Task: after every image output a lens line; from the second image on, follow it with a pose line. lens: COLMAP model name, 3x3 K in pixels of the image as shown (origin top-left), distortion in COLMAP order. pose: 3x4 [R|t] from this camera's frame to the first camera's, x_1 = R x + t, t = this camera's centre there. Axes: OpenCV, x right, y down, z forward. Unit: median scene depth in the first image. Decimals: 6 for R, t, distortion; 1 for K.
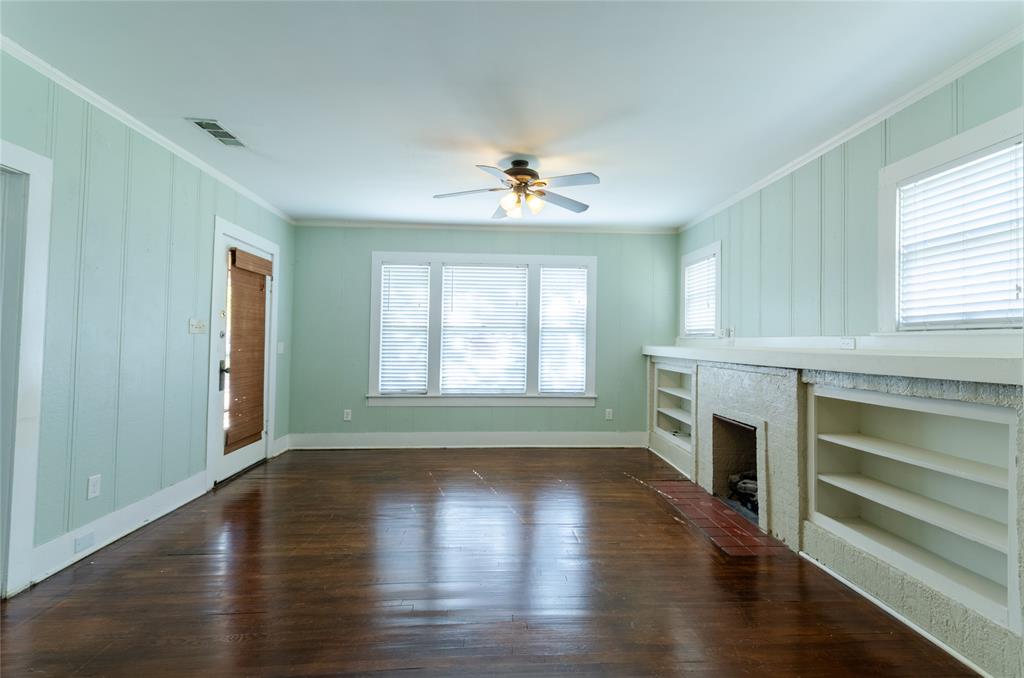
lens RADIAL K [[460.1, 0, 518.5], [0, 460.1, 330.6], [0, 0, 1]] dist [0.001822, 0.000822]
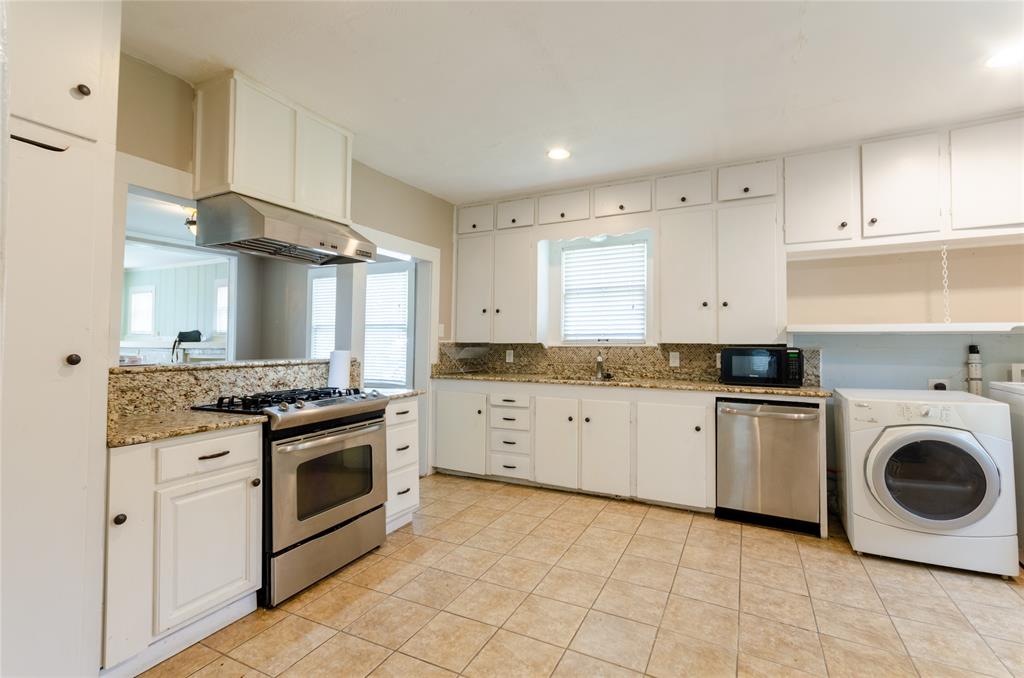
lens RADIAL K [[460.1, 0, 518.5], [0, 460.1, 330.6], [0, 0, 1]] dist [0.001822, 0.000822]
pose [[0.501143, 0.007074, 0.865335, -0.449151], [-0.018302, 0.999830, 0.002426, -0.038435], [-0.865171, -0.017053, 0.501187, -1.240230]]
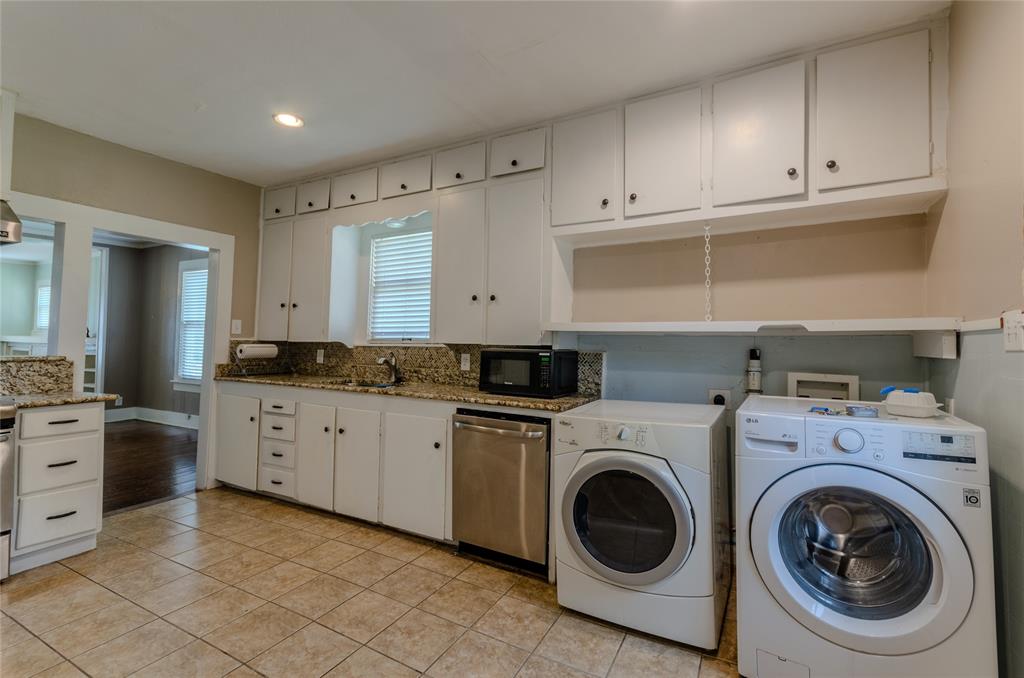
lens RADIAL K [[460.1, 0, 518.5], [0, 460.1, 330.6], [0, 0, 1]] dist [0.001822, 0.000822]
pose [[0.525364, 0.011423, 0.850801, -0.156454], [-0.027651, 0.999611, 0.003654, -0.044018], [-0.850428, -0.025446, 0.525475, -1.519582]]
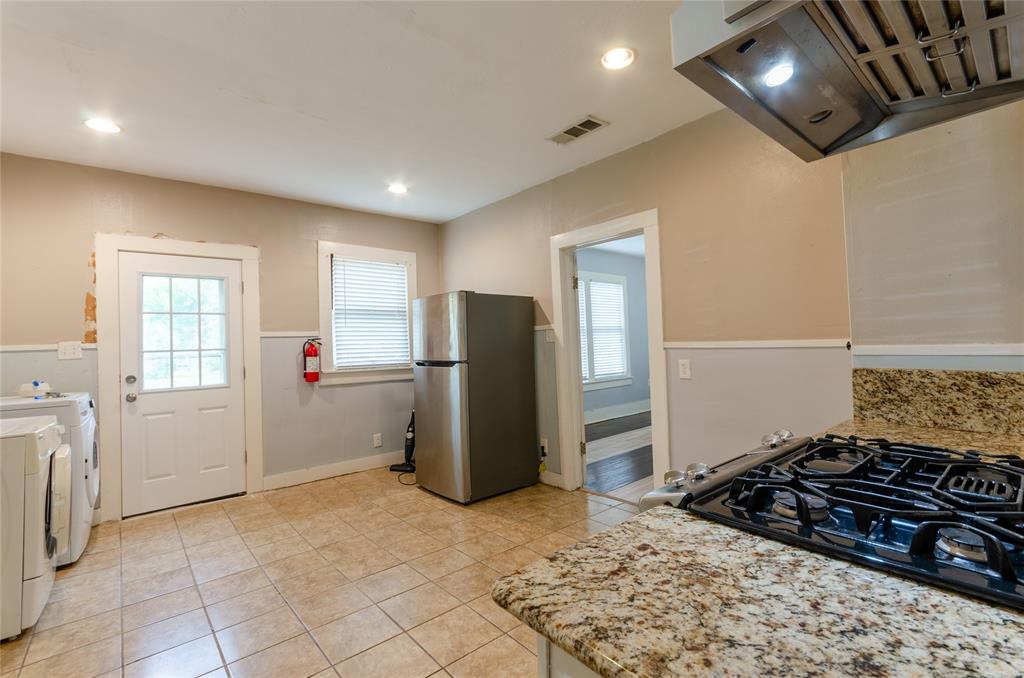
lens RADIAL K [[460.1, 0, 518.5], [0, 460.1, 330.6], [0, 0, 1]] dist [0.001822, 0.000822]
pose [[-0.795547, -0.005219, -0.605869, 0.153946], [0.039409, 0.997400, -0.060338, -0.011906], [0.604609, -0.071878, -0.793273, -0.661768]]
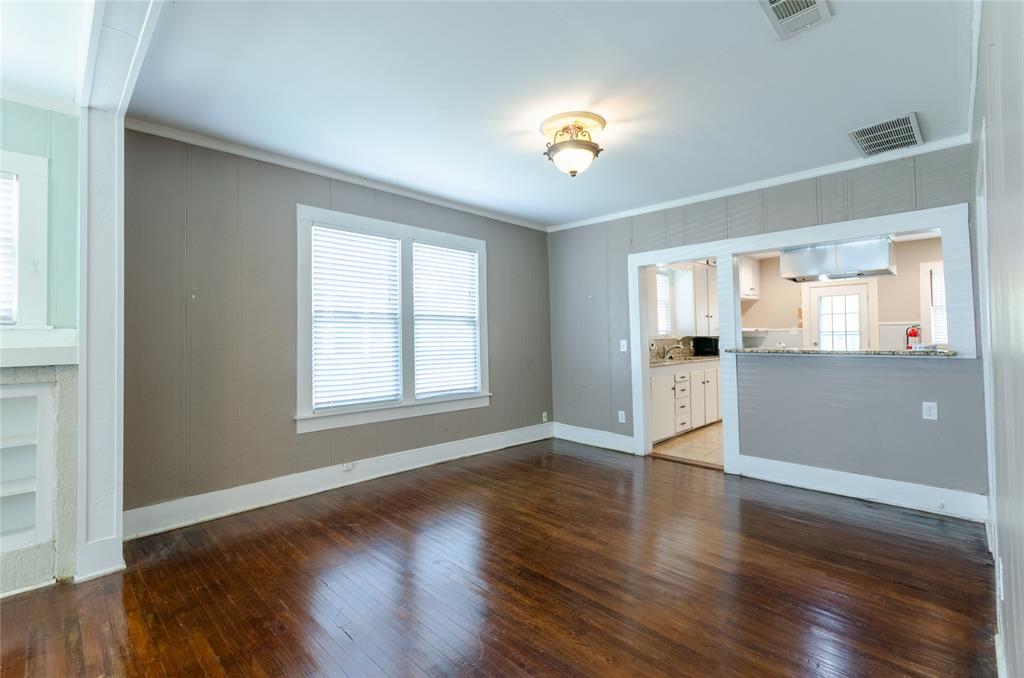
lens RADIAL K [[460.1, 0, 518.5], [0, 460.1, 330.6], [0, 0, 1]] dist [0.001822, 0.000822]
pose [[-0.665984, 0.003759, 0.745957, -0.341424], [-0.018630, 0.999592, -0.021670, 0.004935], [-0.745733, -0.028329, -0.665642, 0.318341]]
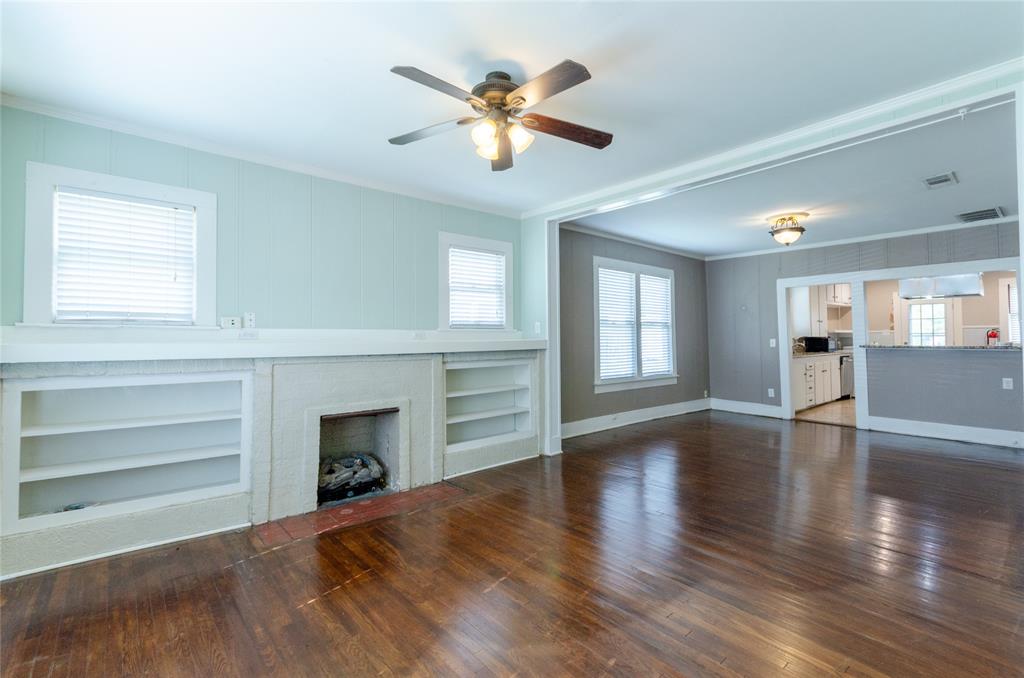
lens RADIAL K [[460.1, 0, 518.5], [0, 460.1, 330.6], [0, 0, 1]] dist [0.001822, 0.000822]
pose [[-0.599858, 0.002026, 0.800104, -0.420532], [-0.023357, 0.999526, -0.020042, 0.021991], [-0.799766, -0.030711, -0.599526, 1.020634]]
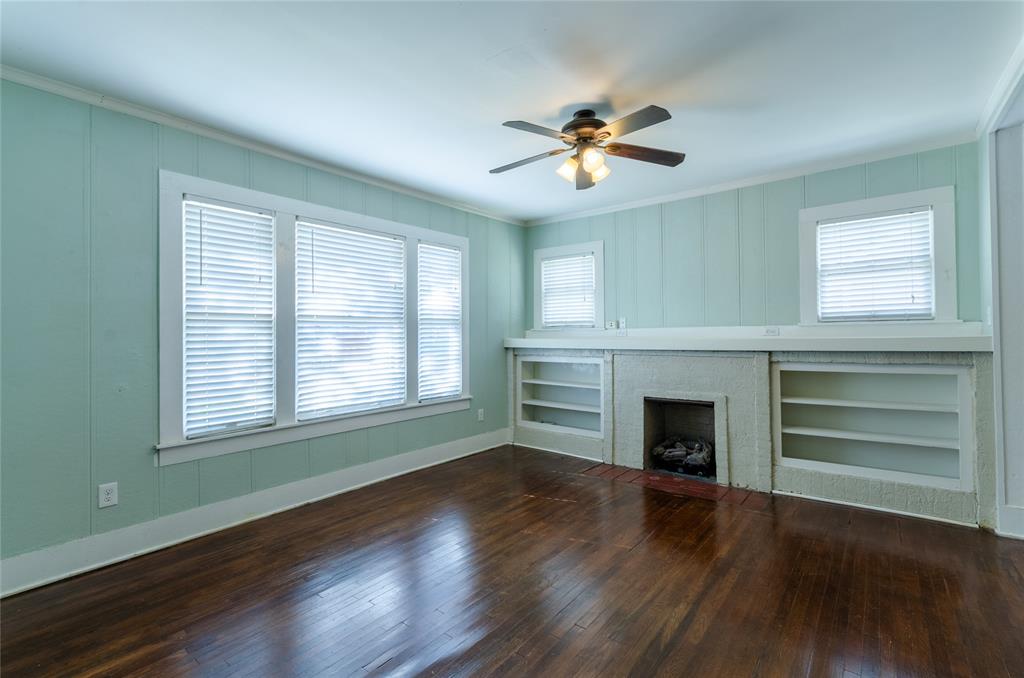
lens RADIAL K [[460.1, 0, 518.5], [0, 460.1, 330.6], [0, 0, 1]] dist [0.001822, 0.000822]
pose [[0.668048, -0.010924, 0.744038, -0.505218], [0.000948, 0.999904, 0.013829, 0.003615], [-0.744118, -0.008533, 0.667994, 0.401096]]
